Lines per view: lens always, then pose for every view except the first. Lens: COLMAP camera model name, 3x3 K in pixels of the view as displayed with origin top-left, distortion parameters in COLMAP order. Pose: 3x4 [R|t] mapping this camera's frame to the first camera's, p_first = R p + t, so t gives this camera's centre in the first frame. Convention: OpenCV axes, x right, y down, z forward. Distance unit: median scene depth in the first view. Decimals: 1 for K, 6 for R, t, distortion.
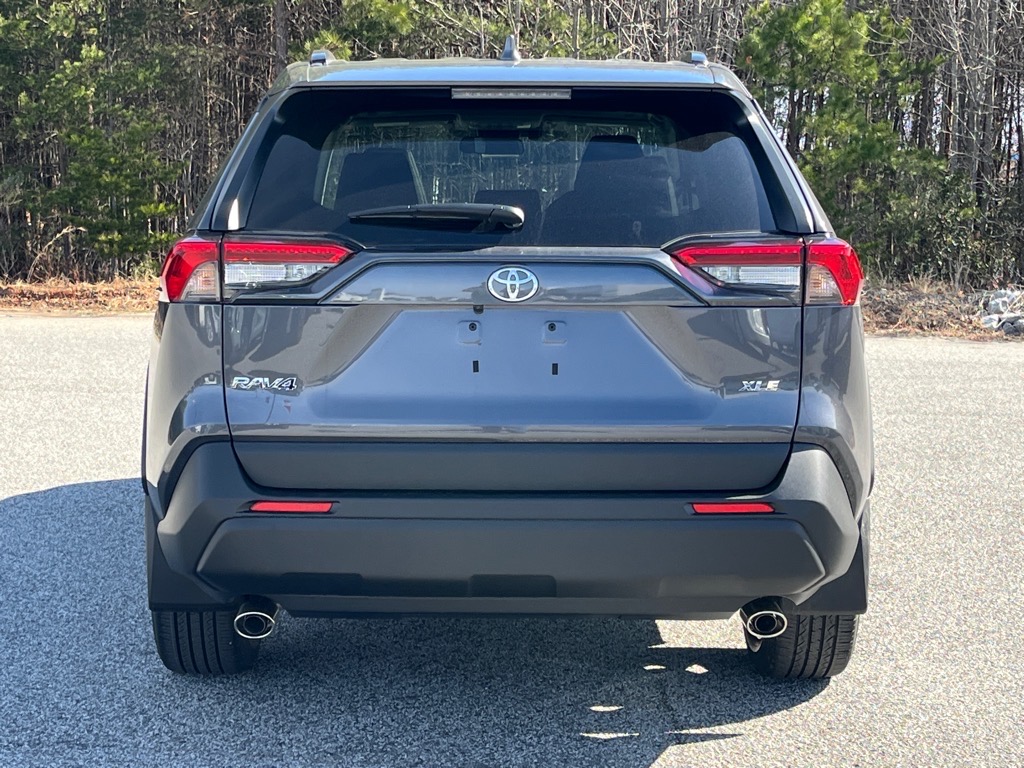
lens RADIAL K [[1873.2, 0, 511.7], [0, 1873.2, 380.8], [0, 0, 1]] dist [0.060595, 0.000000]
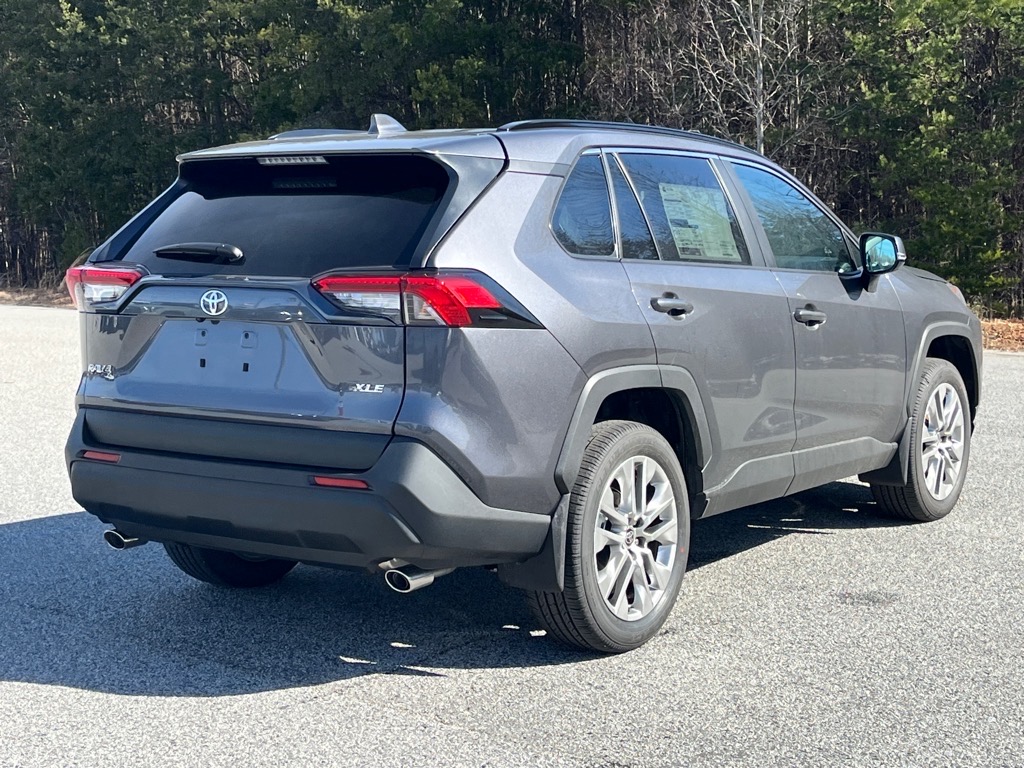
lens RADIAL K [[1672.1, 0, 511.6], [0, 1672.1, 386.9], [0, 0, 1]] dist [0.077622, 0.000000]
pose [[0.825768, 0.051553, -0.561649, 0.842517], [-0.059414, 0.998224, 0.004272, -0.008697], [0.560871, 0.029842, 0.827365, 0.122361]]
